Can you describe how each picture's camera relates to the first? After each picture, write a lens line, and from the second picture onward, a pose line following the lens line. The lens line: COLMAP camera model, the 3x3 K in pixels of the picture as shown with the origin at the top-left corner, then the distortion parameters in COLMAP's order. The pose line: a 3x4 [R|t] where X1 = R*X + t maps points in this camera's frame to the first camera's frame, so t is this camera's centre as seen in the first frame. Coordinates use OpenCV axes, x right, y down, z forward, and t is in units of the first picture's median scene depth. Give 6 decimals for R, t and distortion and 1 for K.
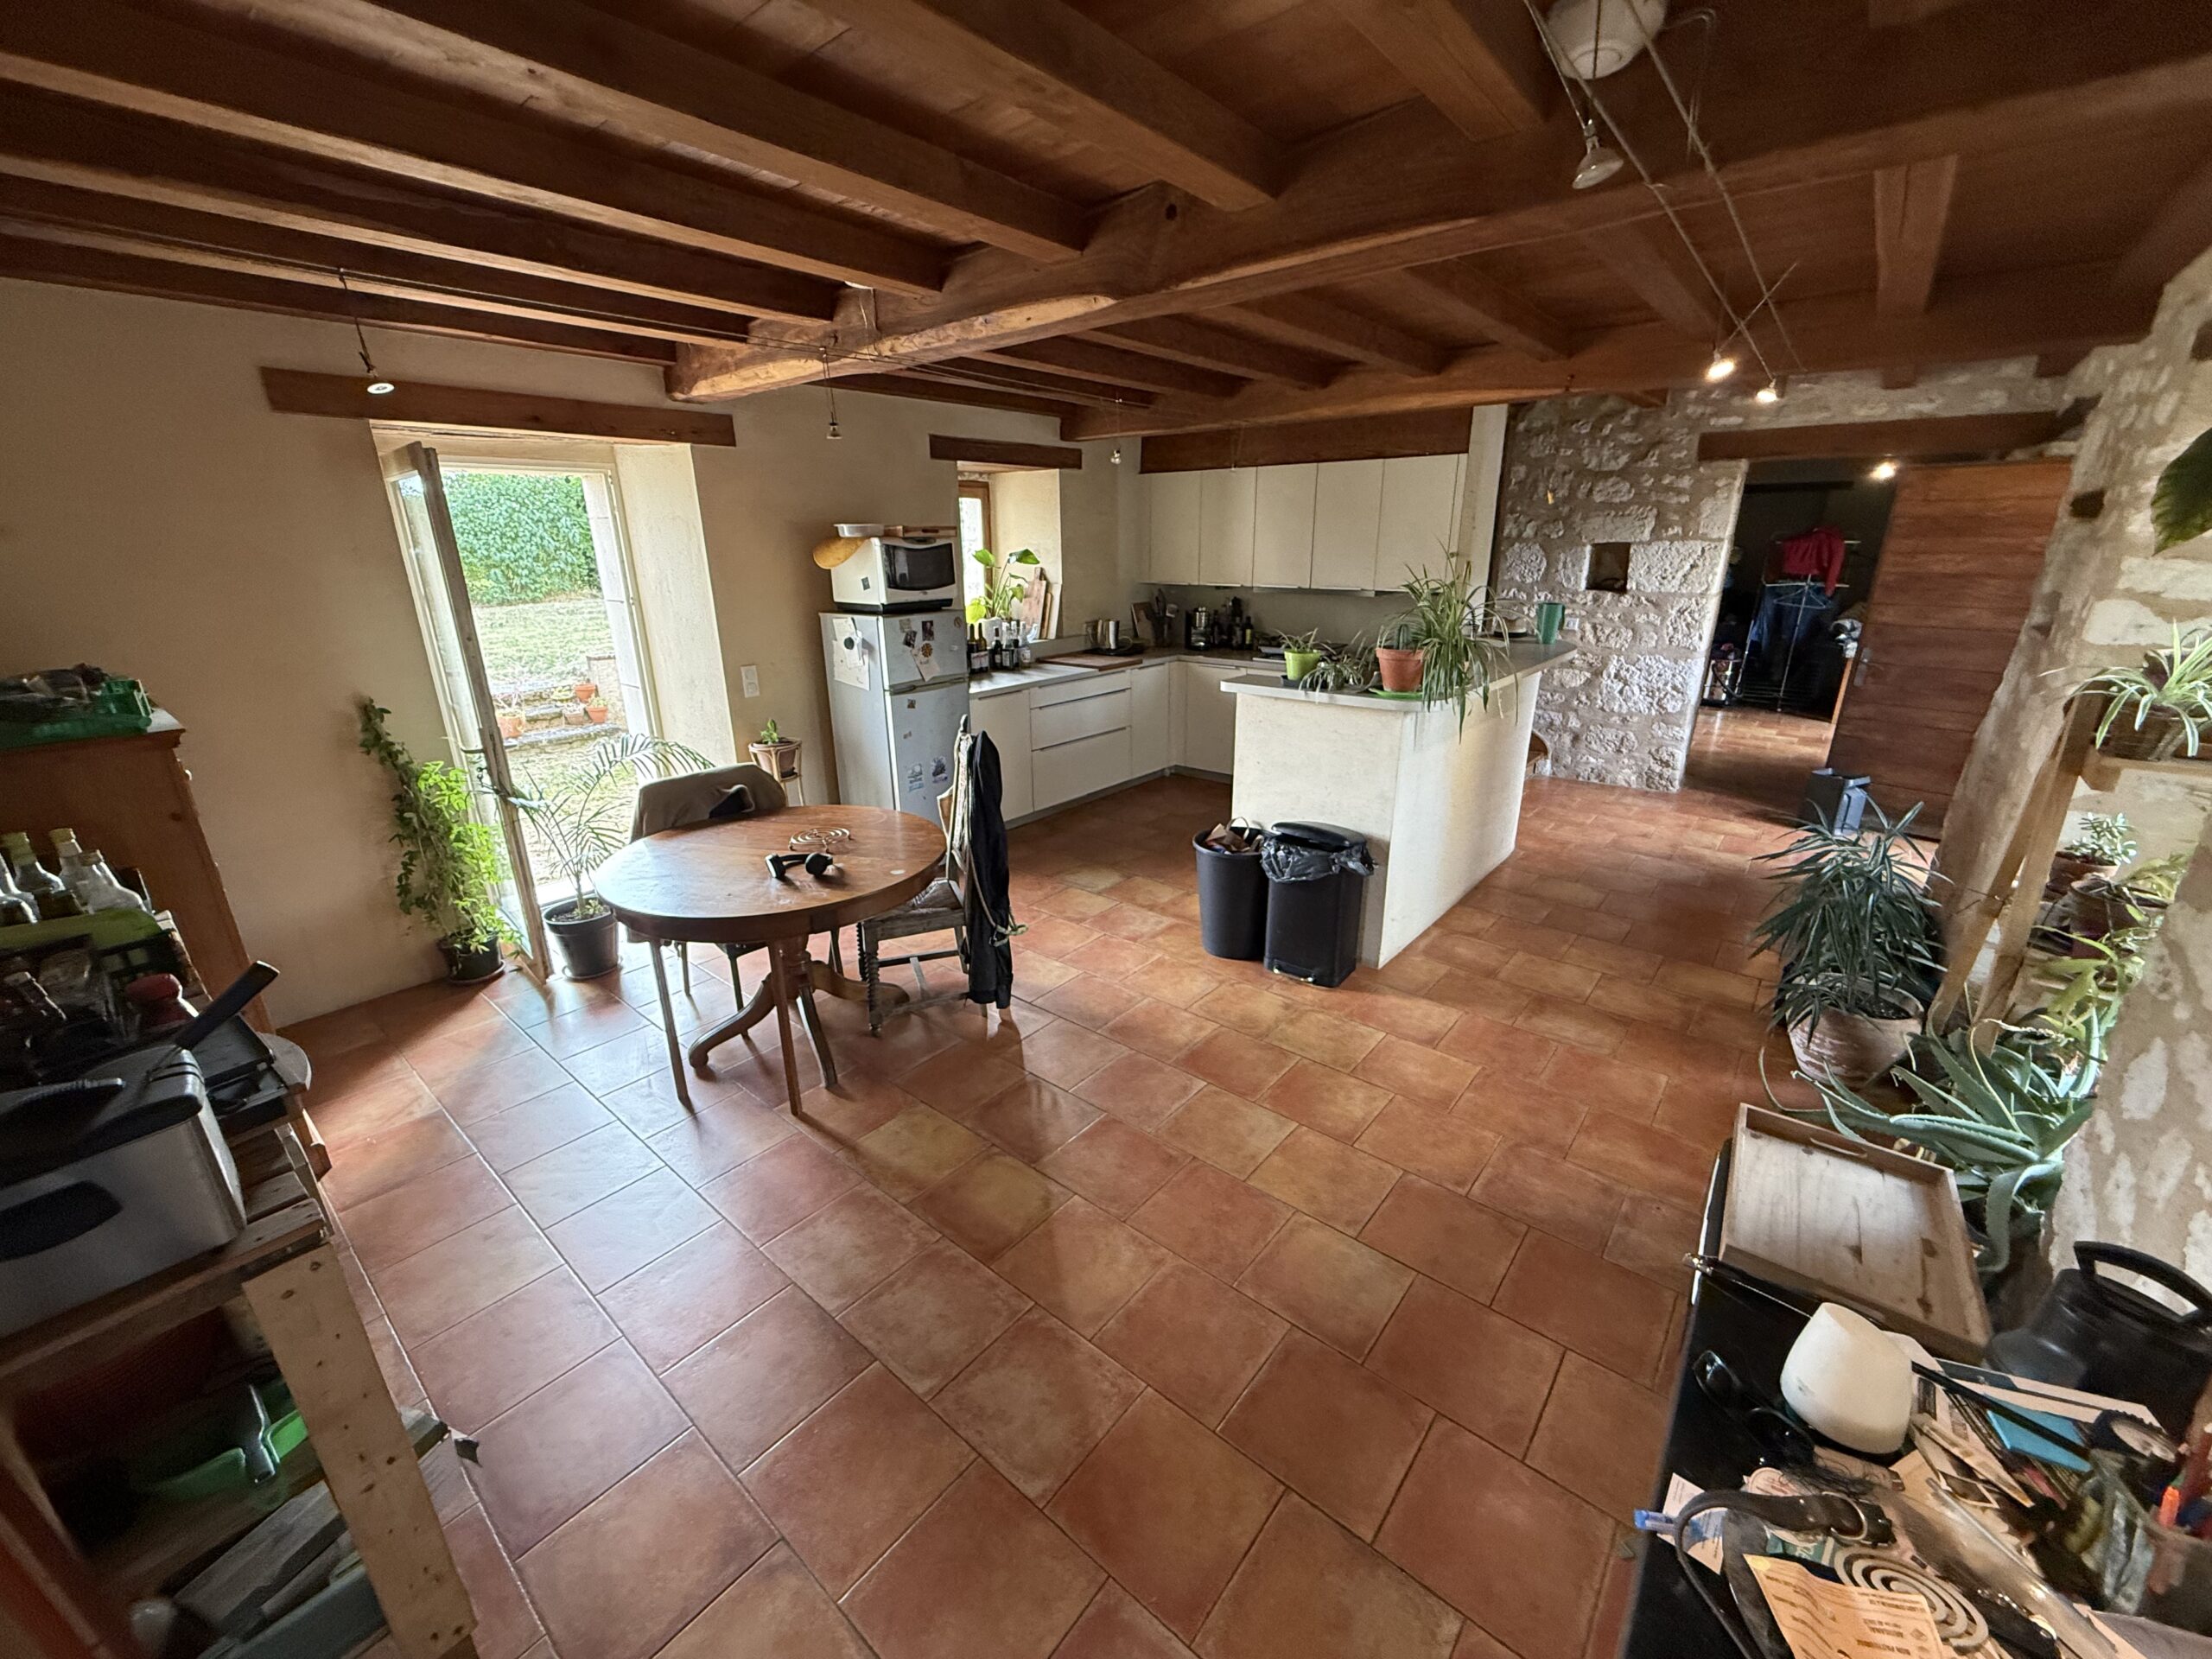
lens RADIAL K [[885.6, 0, 1104.9], [0, 885.6, 834.4], [0, 0, 1]] dist [0.001135, 0.000035]
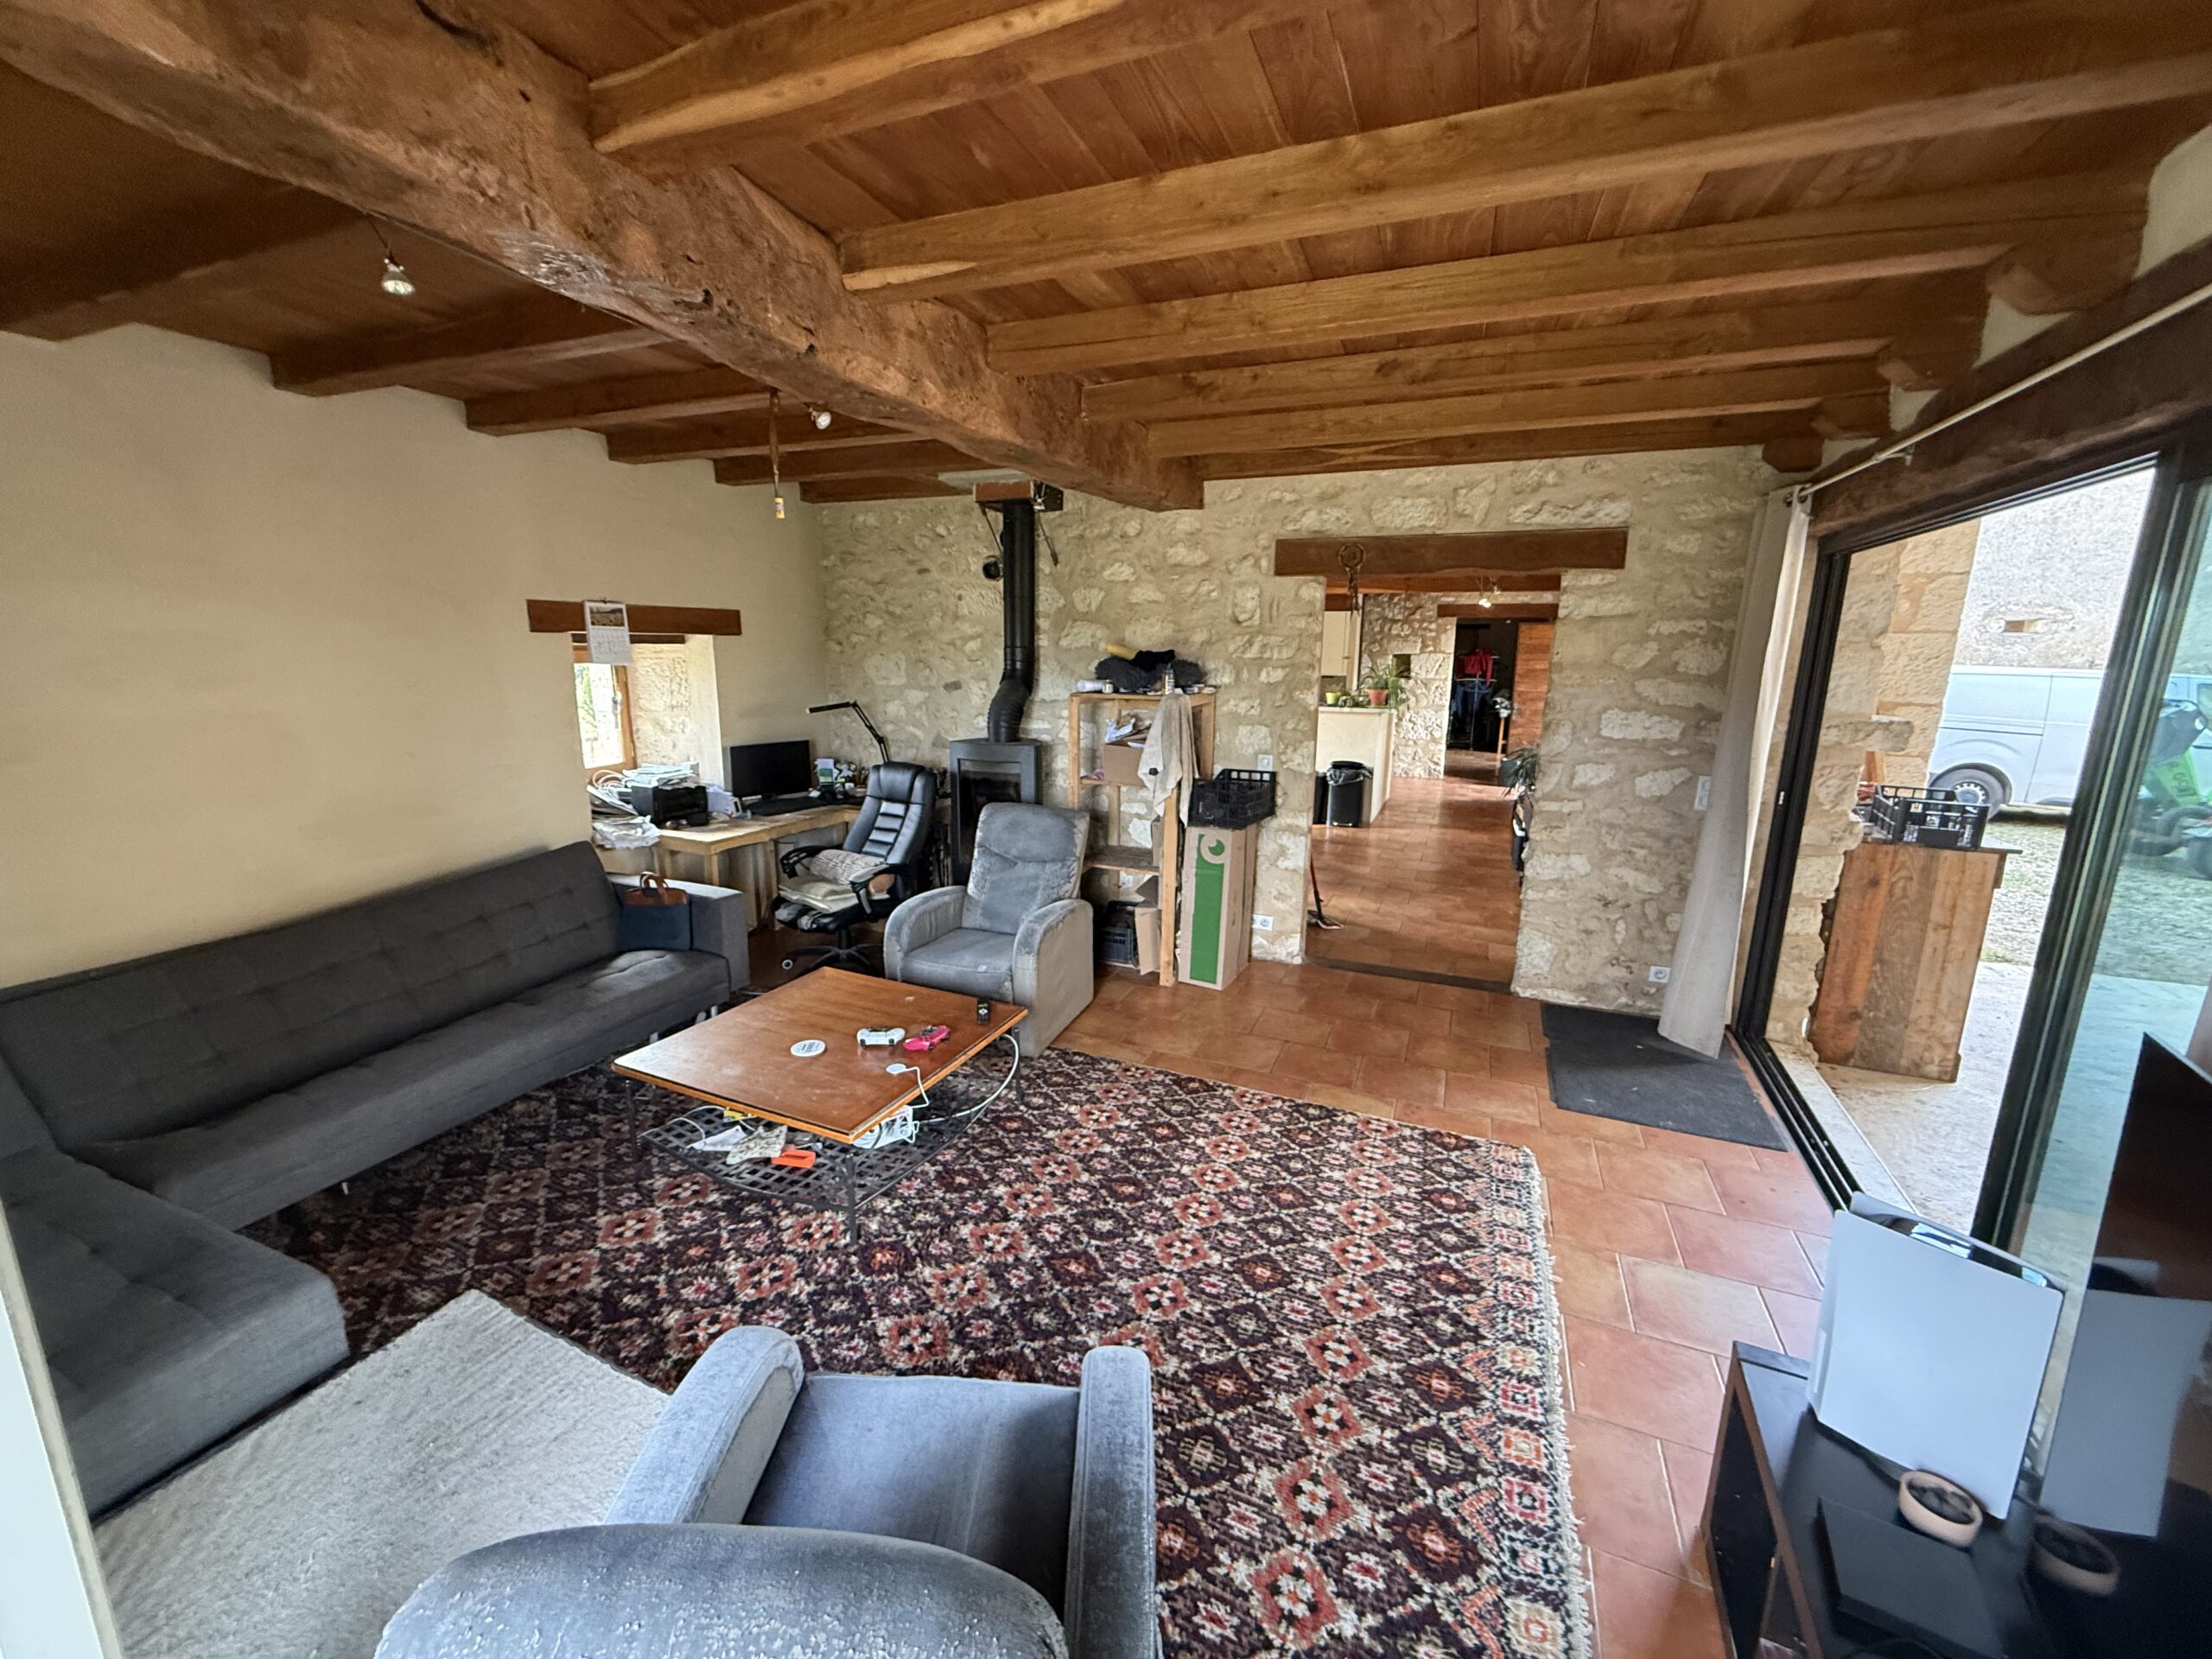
lens RADIAL K [[885.6, 0, 1107.0], [0, 885.6, 826.7], [0, 0, 1]] dist [0.001135, 0.000035]
pose [[0.957682, -0.037441, 0.285384, -0.656964], [0.072169, 0.991066, -0.112160, 0.234897], [-0.278635, 0.128009, 0.951828, -0.672193]]
